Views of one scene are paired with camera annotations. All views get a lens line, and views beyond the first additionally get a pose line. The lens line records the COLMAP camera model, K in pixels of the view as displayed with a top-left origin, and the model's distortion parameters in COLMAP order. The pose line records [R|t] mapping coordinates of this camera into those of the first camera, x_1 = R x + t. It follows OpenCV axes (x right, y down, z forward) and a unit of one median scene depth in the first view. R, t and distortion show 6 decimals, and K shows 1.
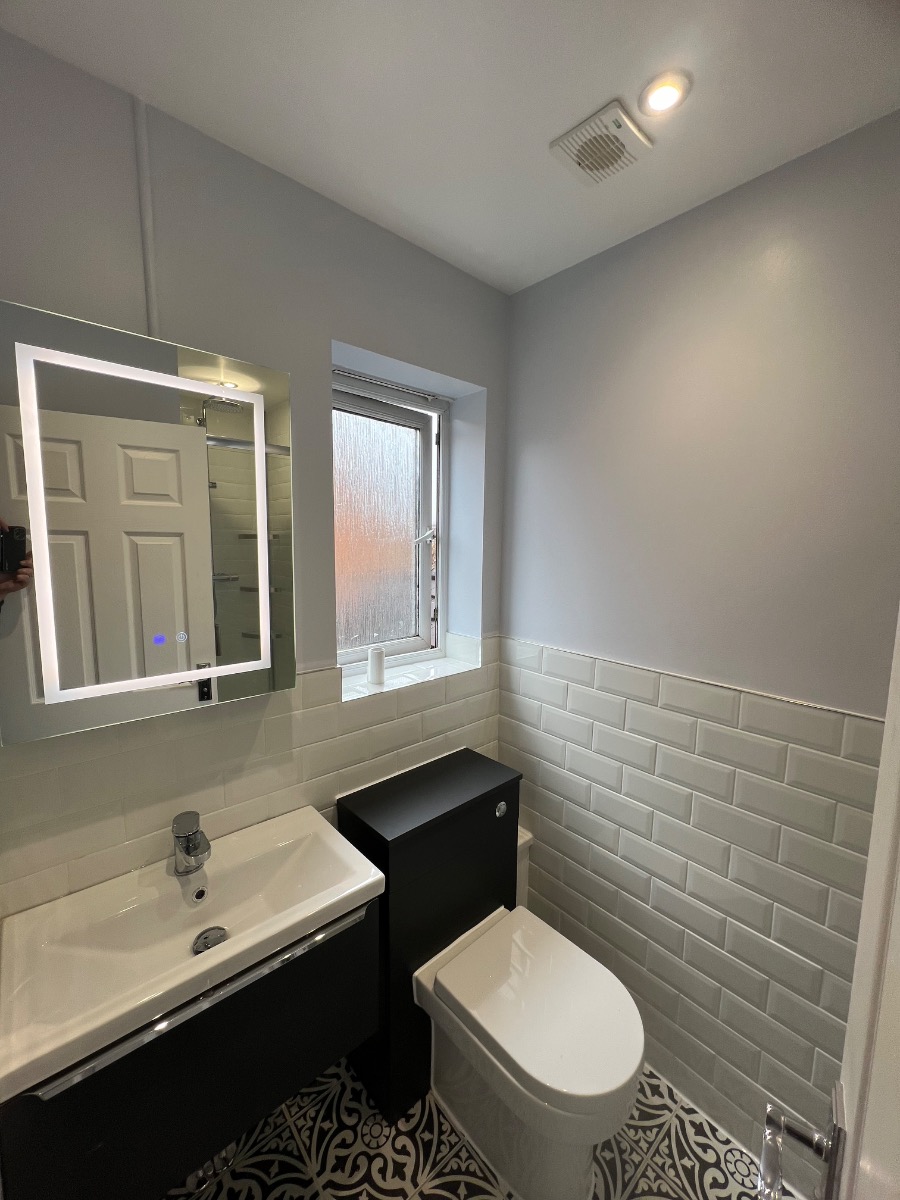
lens RADIAL K [[481.6, 0, 451.8], [0, 481.6, 597.5], [0, 0, 1]] dist [-0.000424, -0.000109]
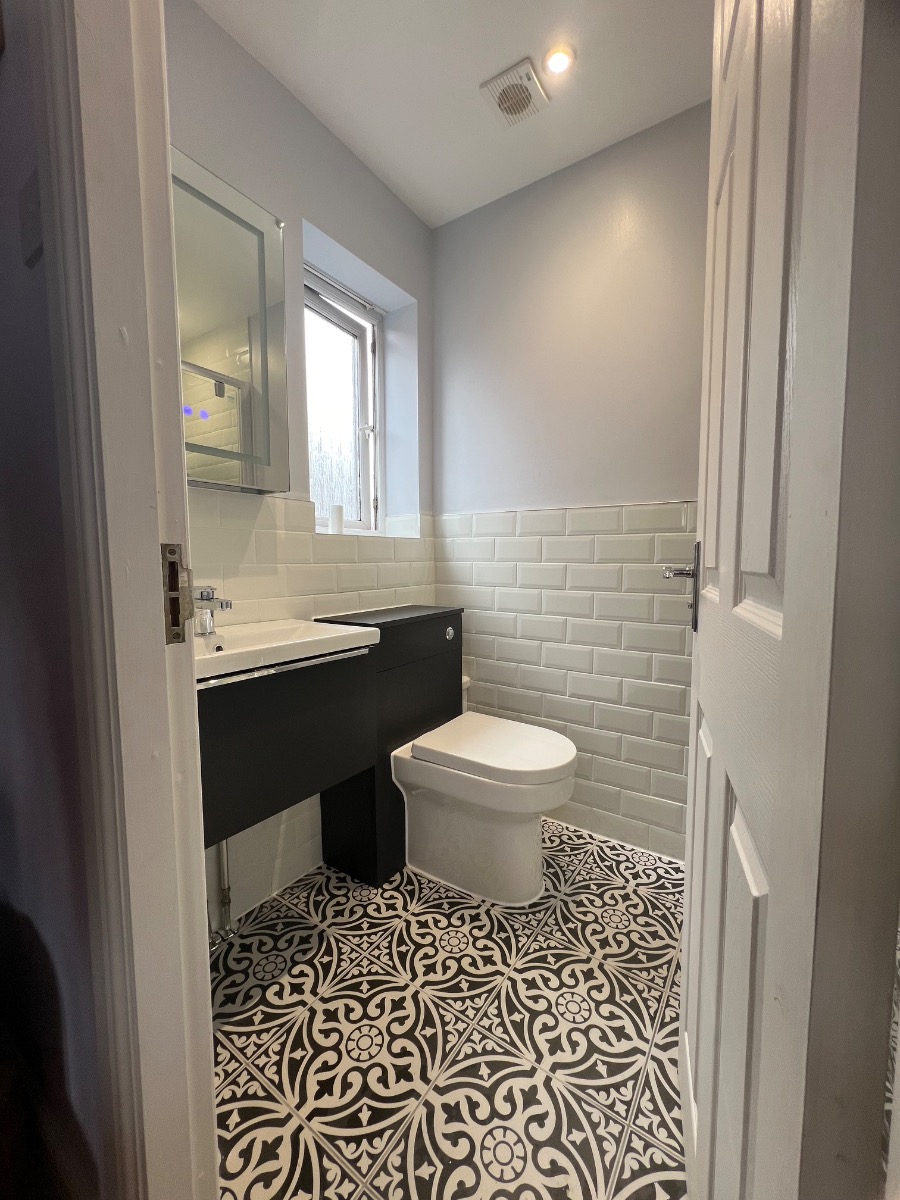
lens RADIAL K [[481.6, 0, 452.6], [0, 481.6, 600.3], [0, 0, 1]] dist [-0.000424, -0.000109]
pose [[0.967779, -0.037038, 0.249062, -0.208920], [0.046696, 0.998365, -0.032979, 0.441266], [-0.247433, 0.043546, 0.967926, -0.192468]]
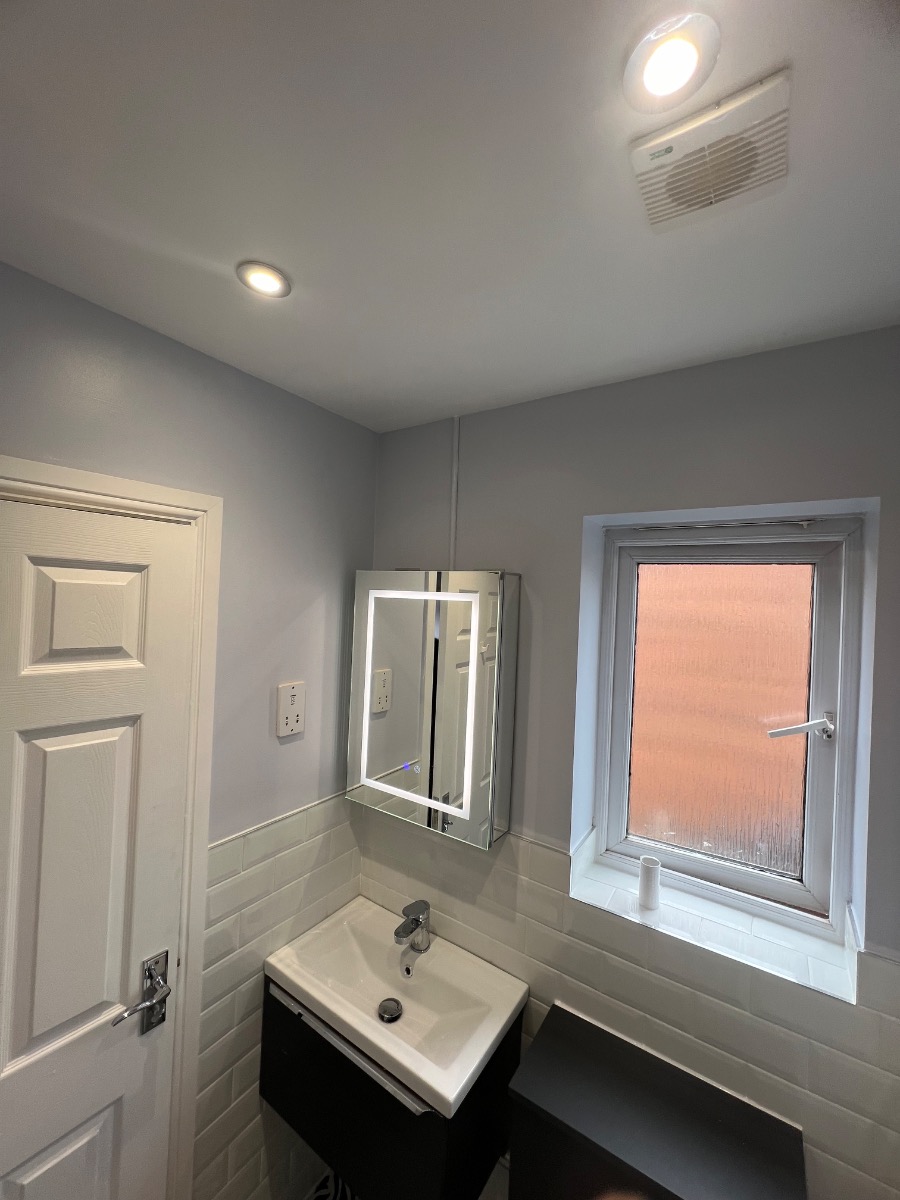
lens RADIAL K [[481.6, 0, 450.6], [0, 481.6, 595.6], [0, 0, 1]] dist [-0.000424, -0.000109]
pose [[0.242417, -0.014412, -0.970065, 0.616886], [-0.150619, 0.987207, -0.052306, -0.265192], [0.958409, 0.158790, 0.237145, 0.498756]]
